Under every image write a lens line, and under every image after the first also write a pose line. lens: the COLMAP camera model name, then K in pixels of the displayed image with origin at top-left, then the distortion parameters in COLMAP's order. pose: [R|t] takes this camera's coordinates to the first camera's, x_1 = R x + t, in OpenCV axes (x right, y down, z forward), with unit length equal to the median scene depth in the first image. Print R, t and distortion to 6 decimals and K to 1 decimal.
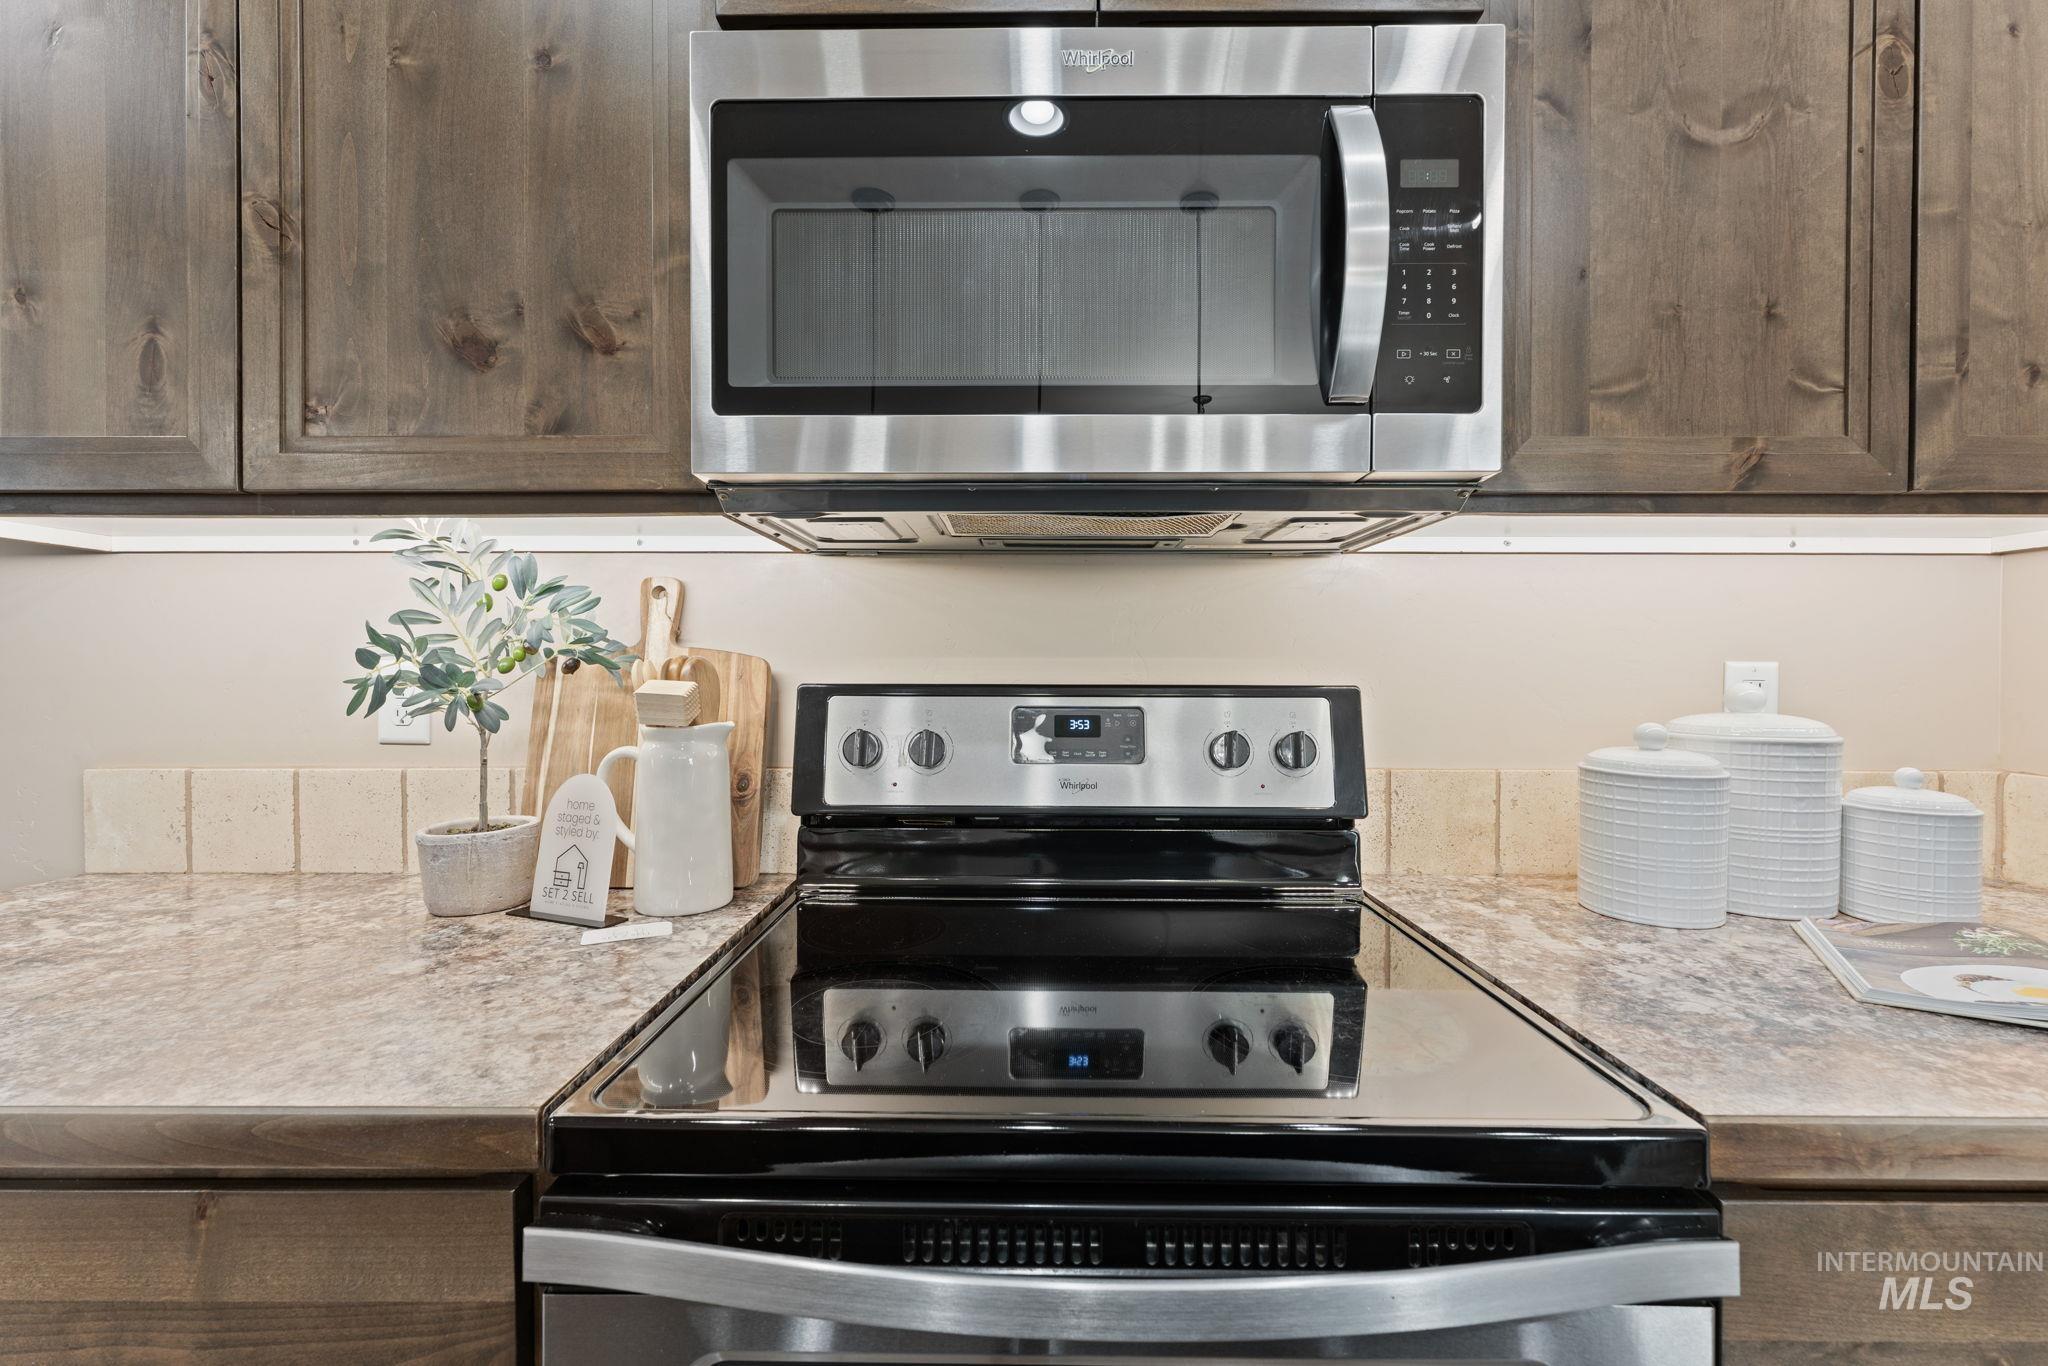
lens RADIAL K [[814.5, 0, 1030.4], [0, 814.5, 678.4], [0, 0, 1]] dist [-0.002282, 0.000137]
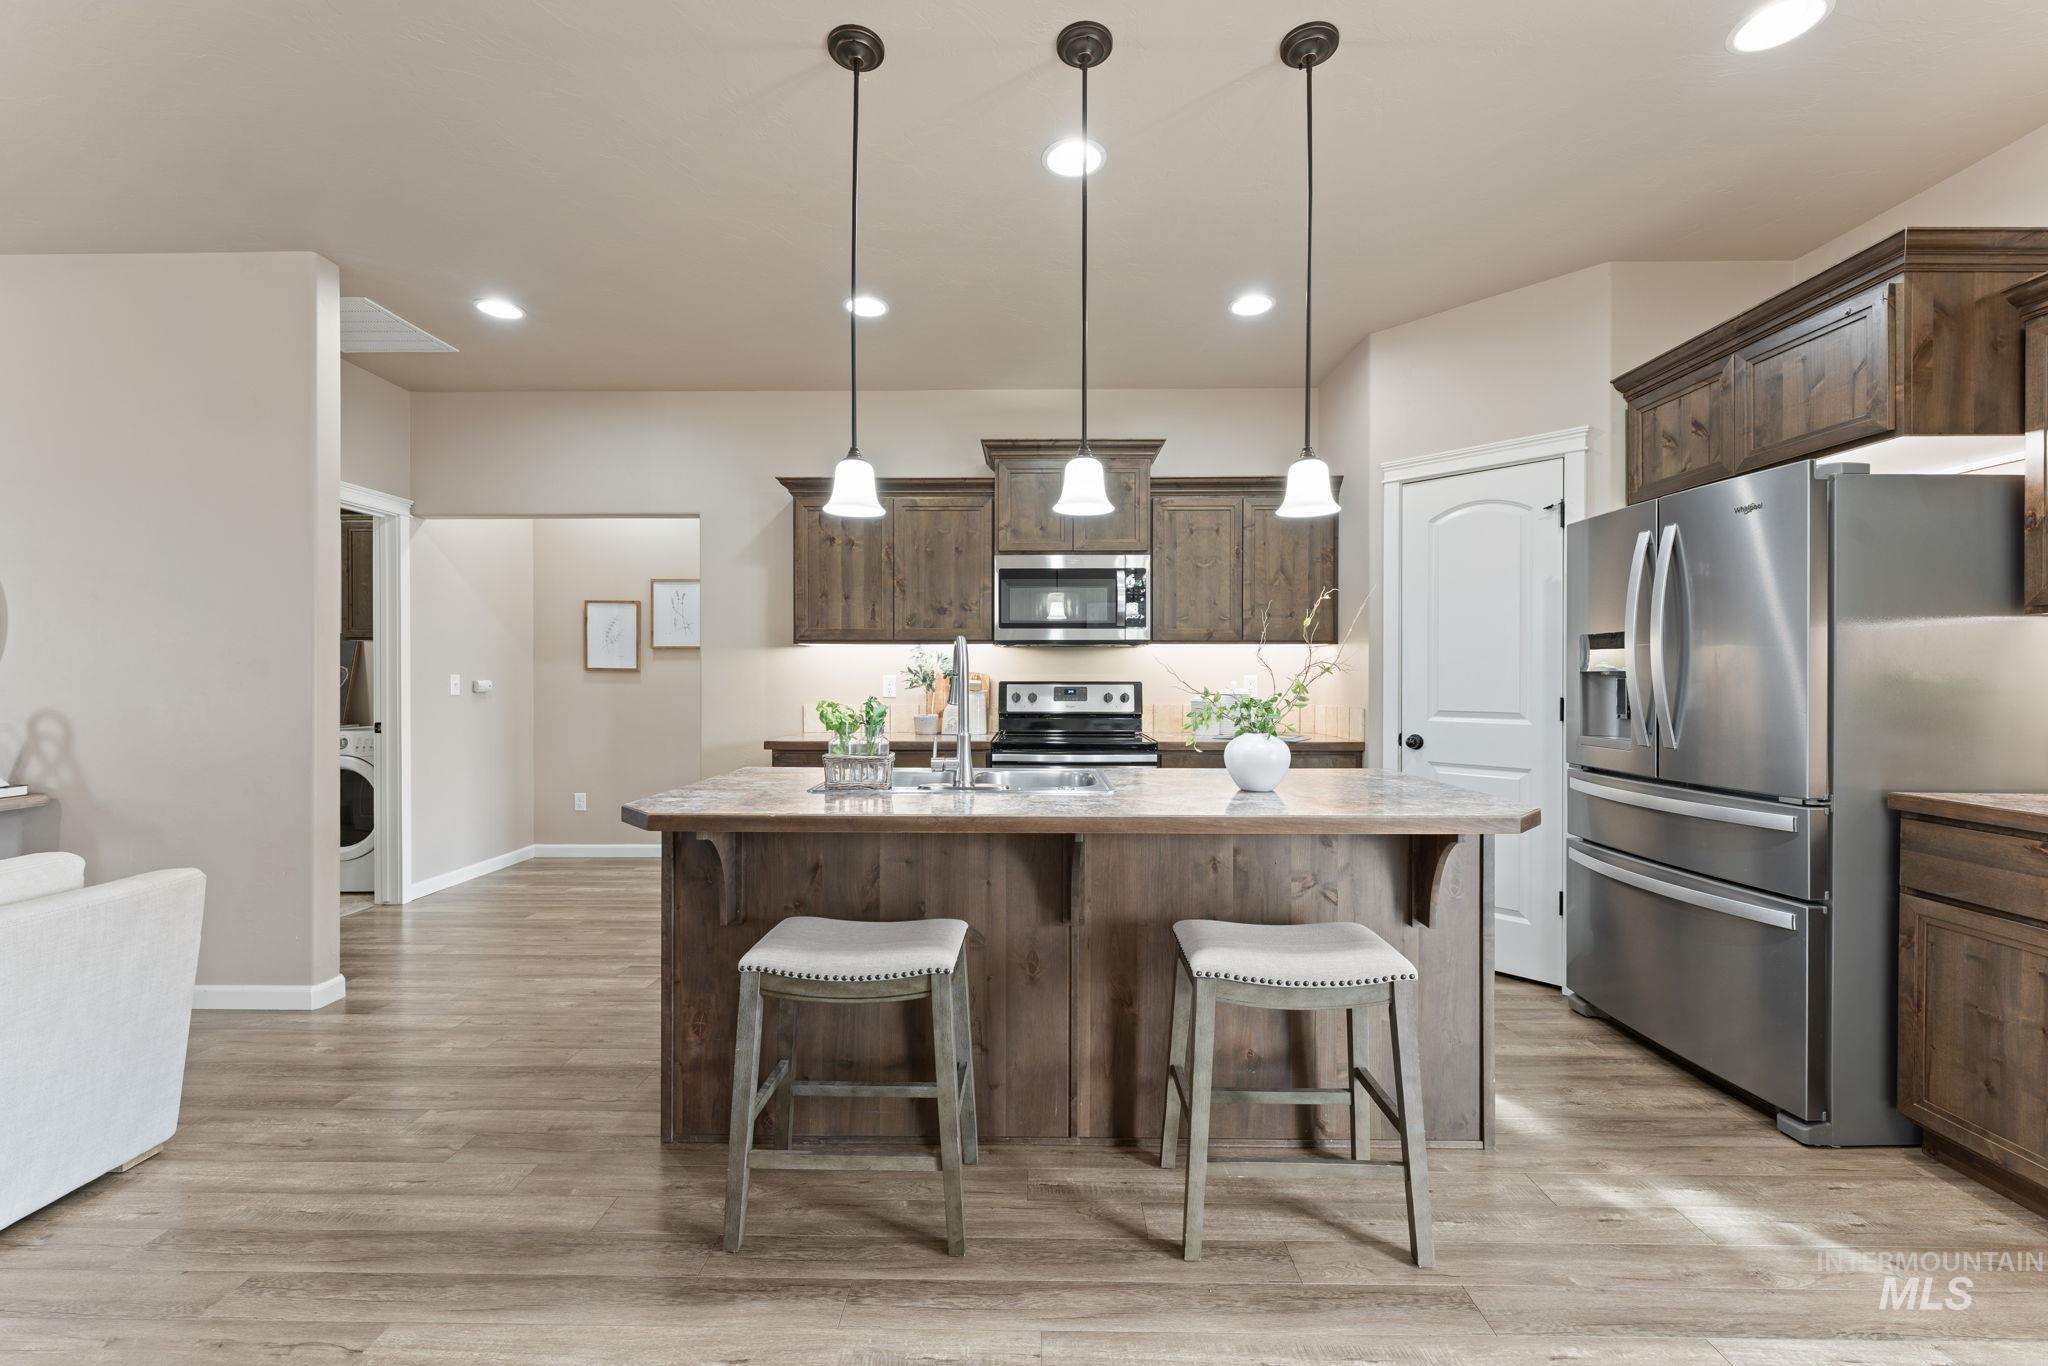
lens RADIAL K [[814.5, 0, 1032.3], [0, 814.5, 684.3], [0, 0, 1]] dist [-0.002282, 0.000137]
pose [[0.999989, -0.001692, -0.004354, -0.110625], [0.001690, 0.999998, -0.000403, 0.024546], [0.004355, 0.000395, 0.999990, -3.011836]]
